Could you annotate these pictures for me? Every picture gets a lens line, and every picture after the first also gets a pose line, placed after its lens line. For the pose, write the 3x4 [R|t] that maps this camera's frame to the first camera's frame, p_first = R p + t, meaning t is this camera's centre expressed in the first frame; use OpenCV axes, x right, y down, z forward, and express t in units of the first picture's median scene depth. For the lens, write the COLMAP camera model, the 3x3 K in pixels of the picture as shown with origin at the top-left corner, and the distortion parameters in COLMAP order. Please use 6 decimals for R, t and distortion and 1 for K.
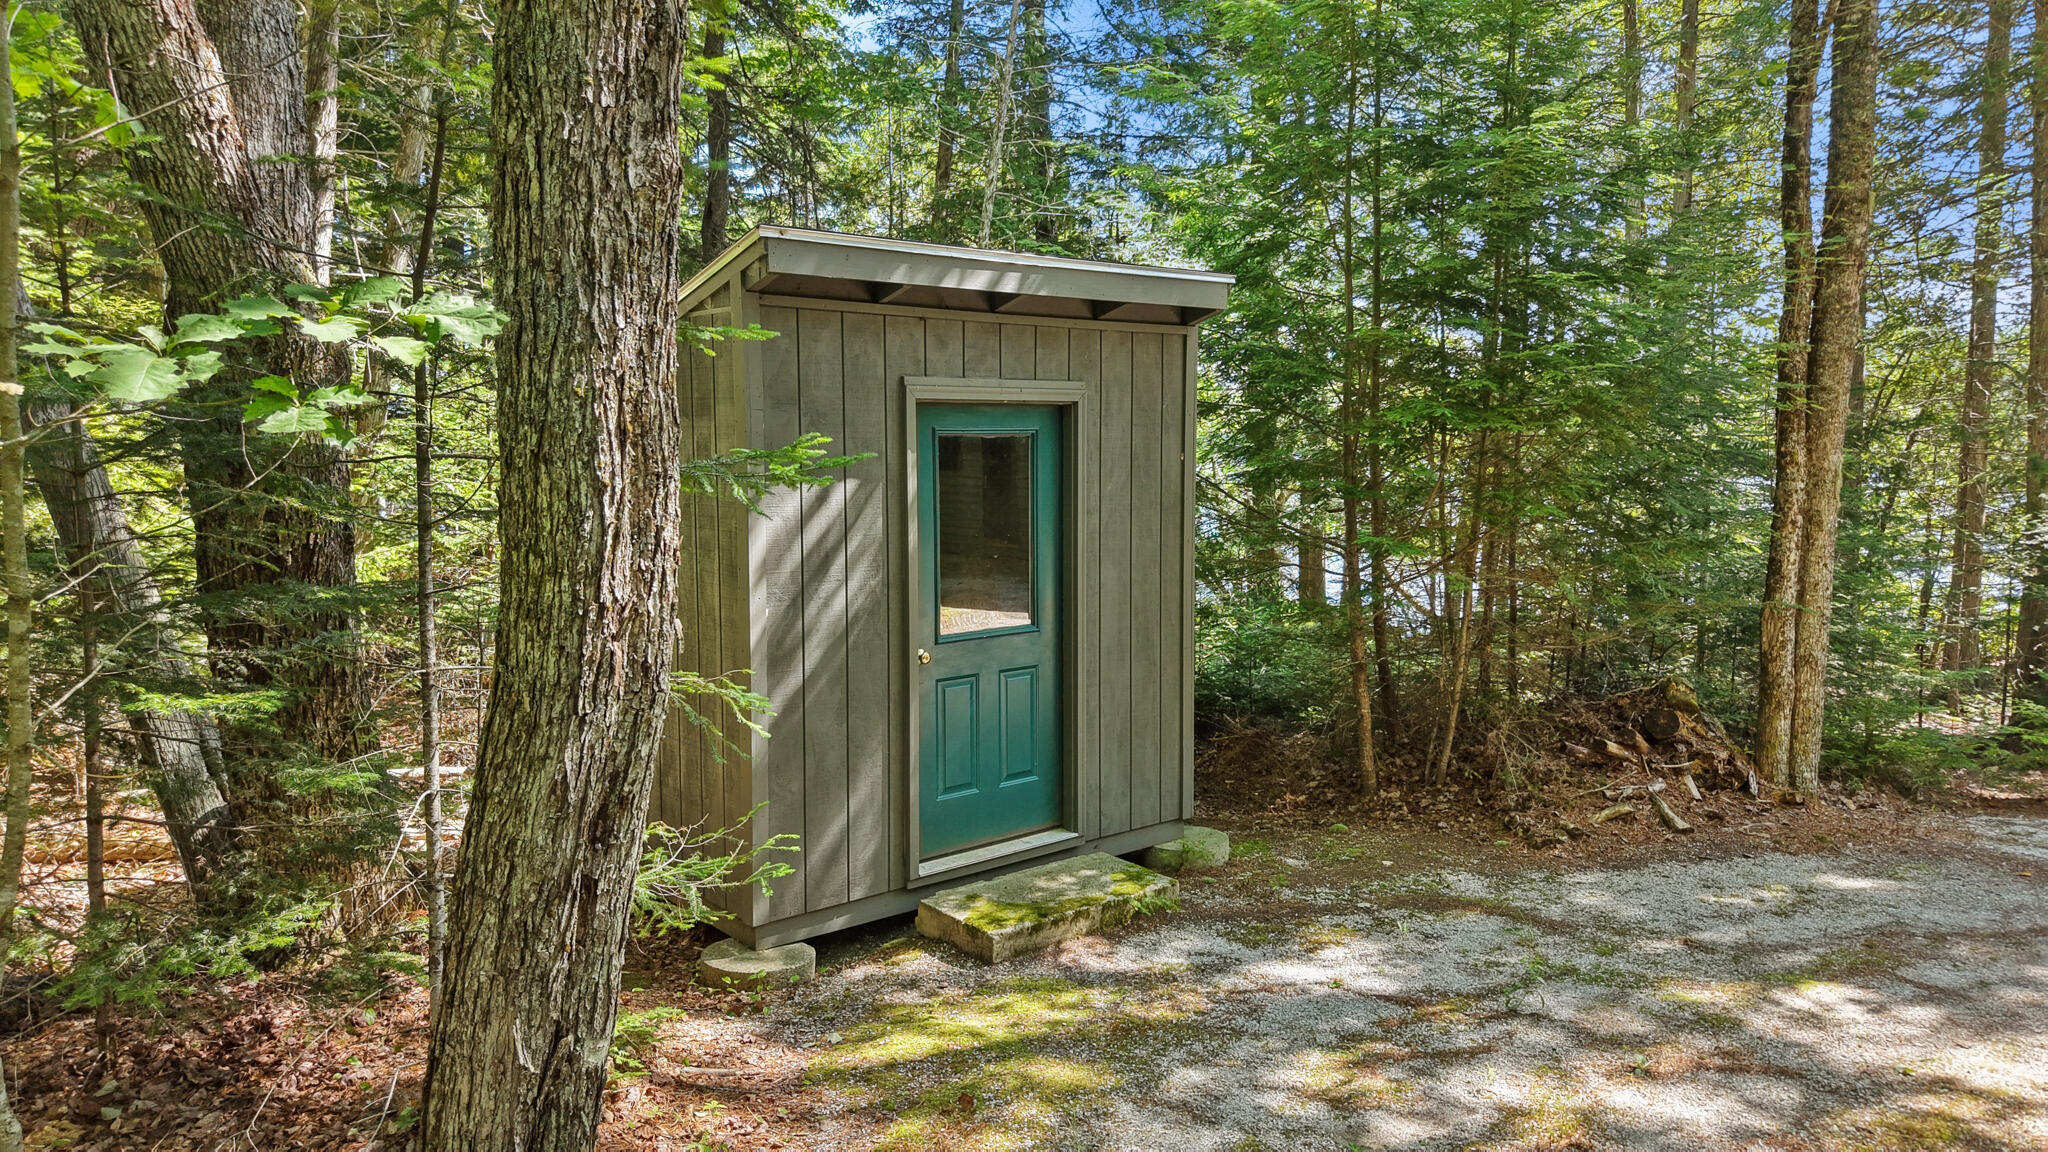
lens RADIAL K [[1427.8, 0, 1024.0], [0, 1427.8, 576.0], [0, 0, 1]] dist [-0.002664, -0.001649]
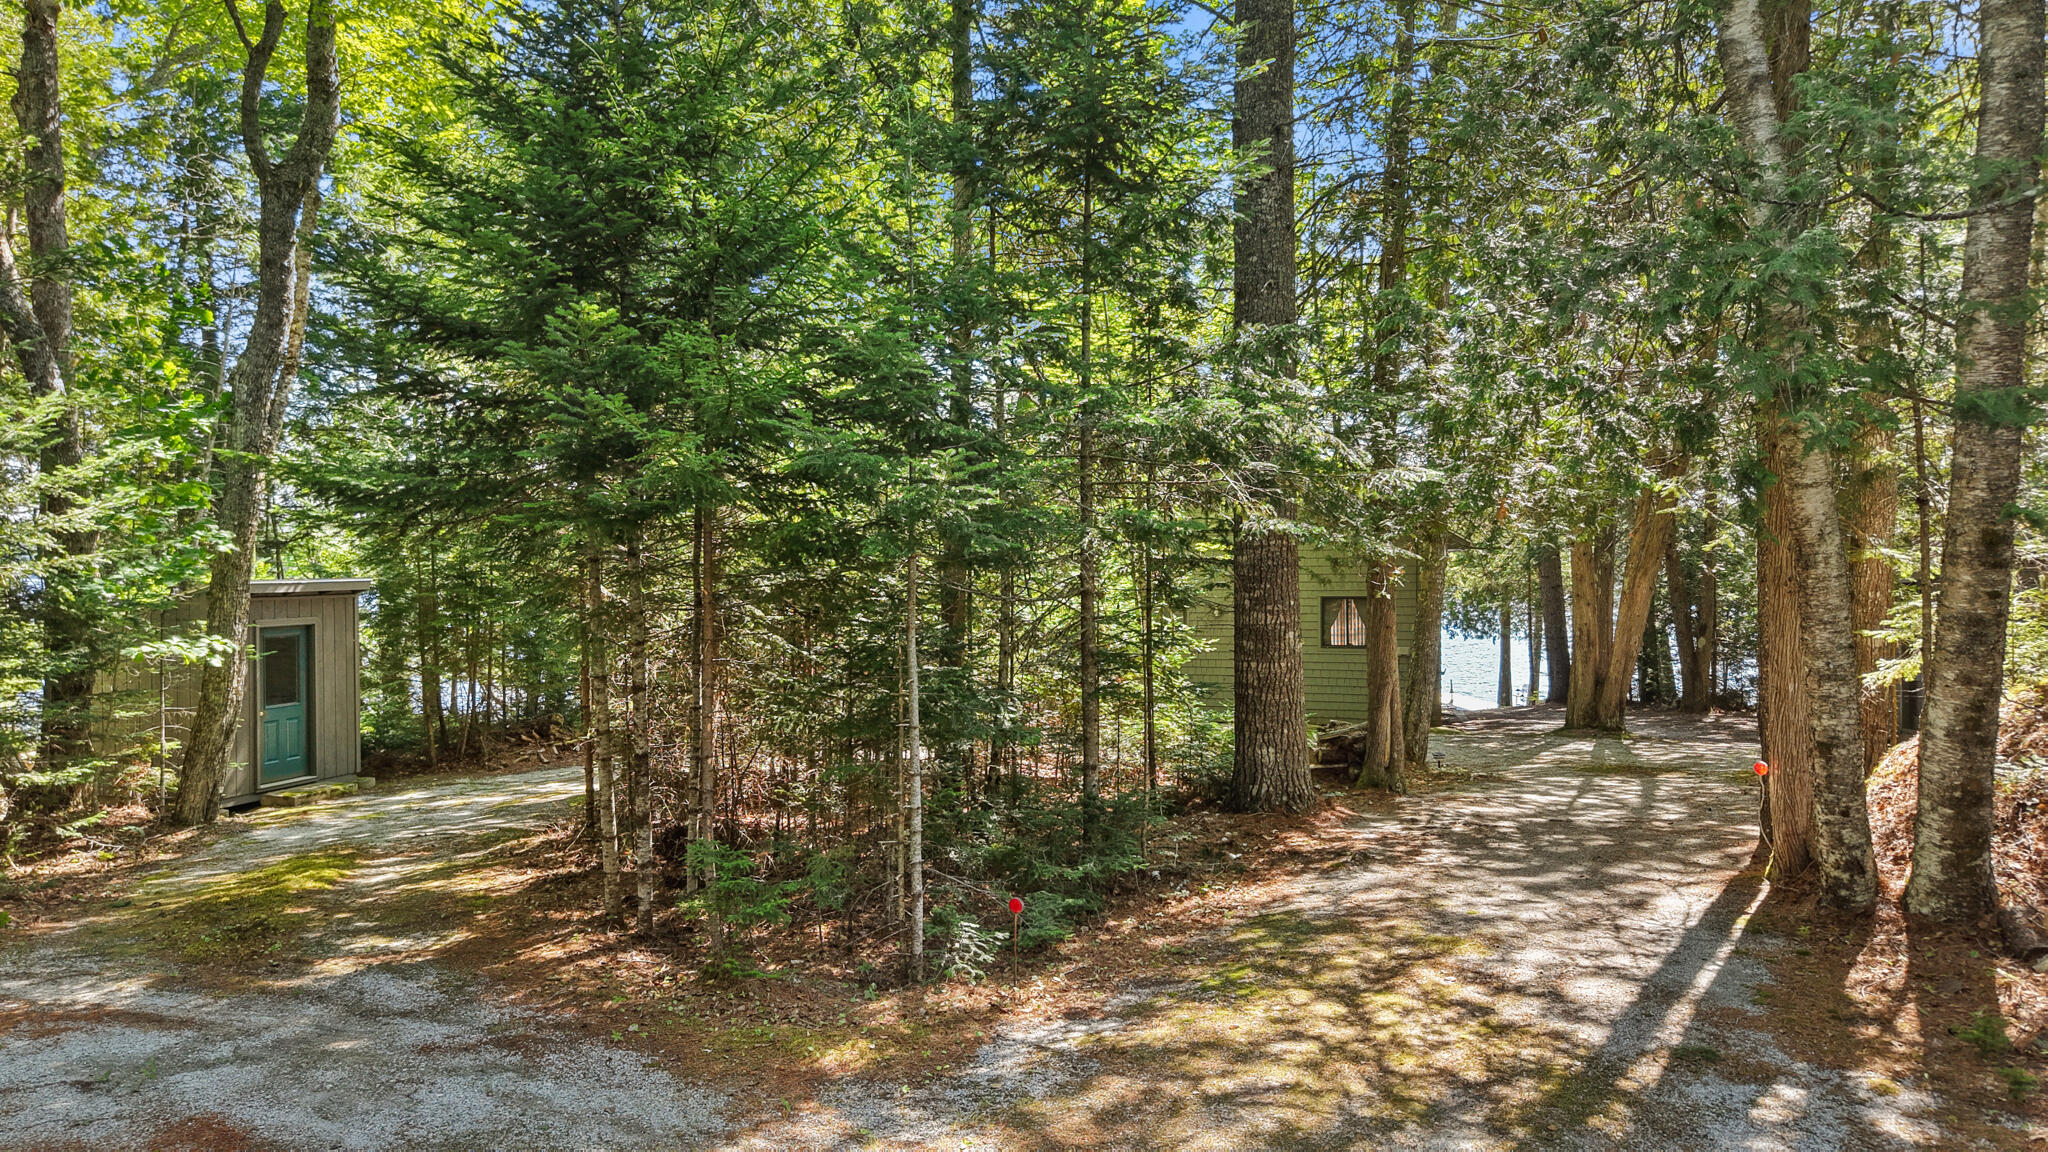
lens RADIAL K [[1427.8, 0, 1024.0], [0, 1427.8, 576.0], [0, 0, 1]] dist [-0.002664, -0.001649]
pose [[0.843546, -0.008850, 0.536983, -0.256906], [0.059485, 0.995252, -0.077042, 0.076750], [-0.533752, 0.096930, 0.840067, -1.873650]]
